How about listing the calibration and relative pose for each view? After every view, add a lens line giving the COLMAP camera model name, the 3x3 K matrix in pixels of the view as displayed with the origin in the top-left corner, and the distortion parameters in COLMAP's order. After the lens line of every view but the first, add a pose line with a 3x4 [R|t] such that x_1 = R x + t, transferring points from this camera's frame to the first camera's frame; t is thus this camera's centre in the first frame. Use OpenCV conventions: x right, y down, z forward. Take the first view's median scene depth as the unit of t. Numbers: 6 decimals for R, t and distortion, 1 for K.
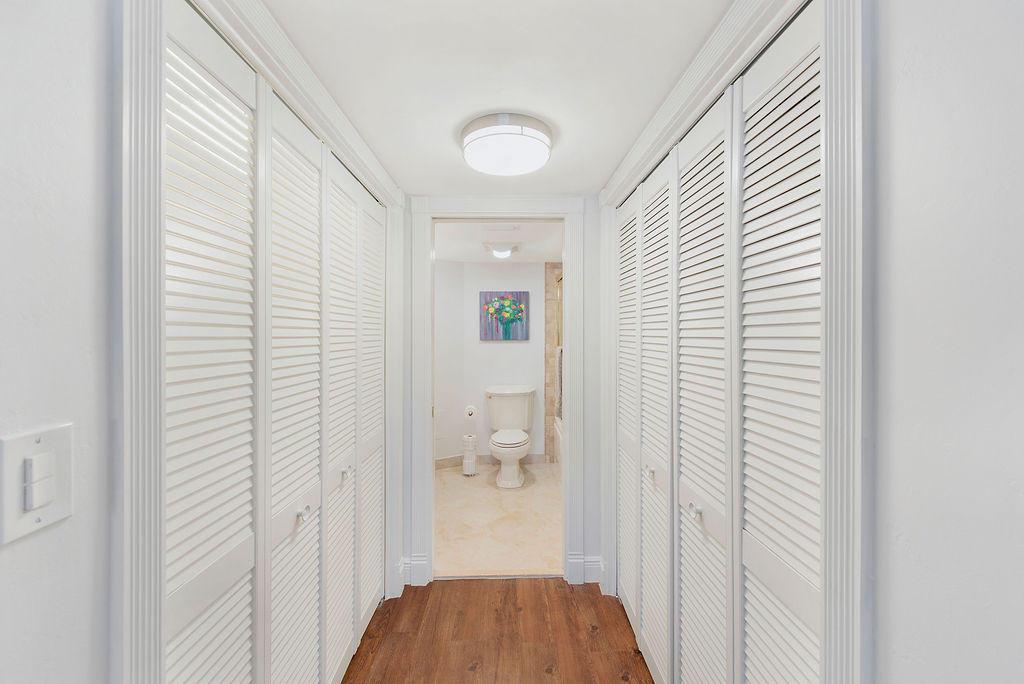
lens RADIAL K [[405.5, 0, 511.2], [0, 405.5, 335.8], [0, 0, 1]] dist [0.015531, -0.002325]
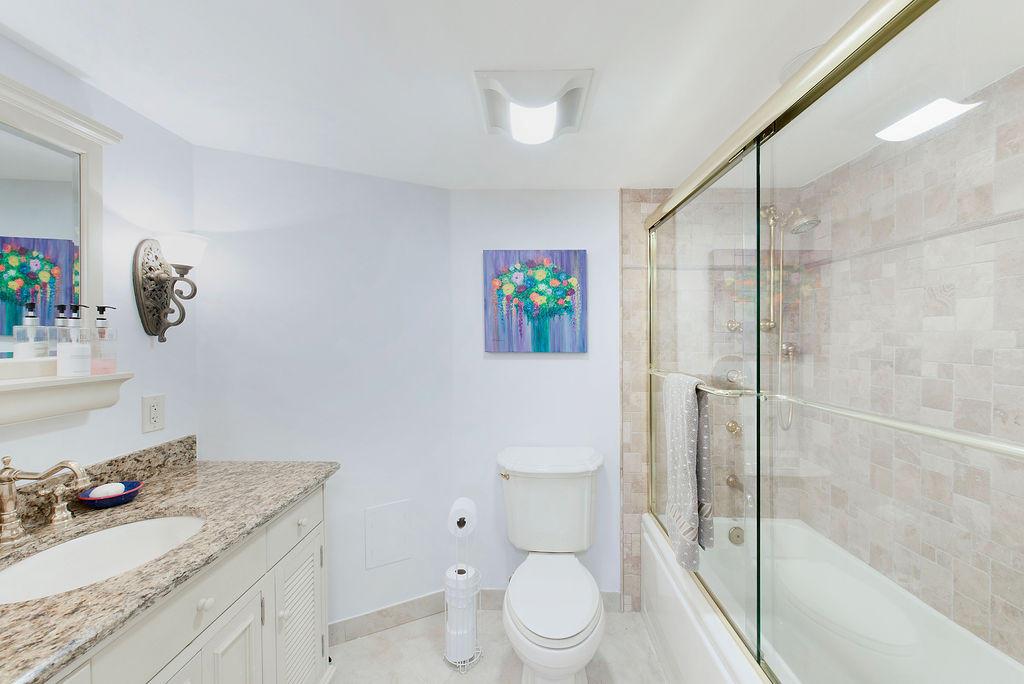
lens RADIAL K [[405.5, 0, 516.6], [0, 405.5, 336.7], [0, 0, 1]] dist [0.015531, -0.002325]
pose [[0.999040, -0.002469, -0.043731, -0.017947], [0.002795, 0.999969, 0.007392, -0.011783], [0.043711, -0.007507, 0.999016, 0.522935]]
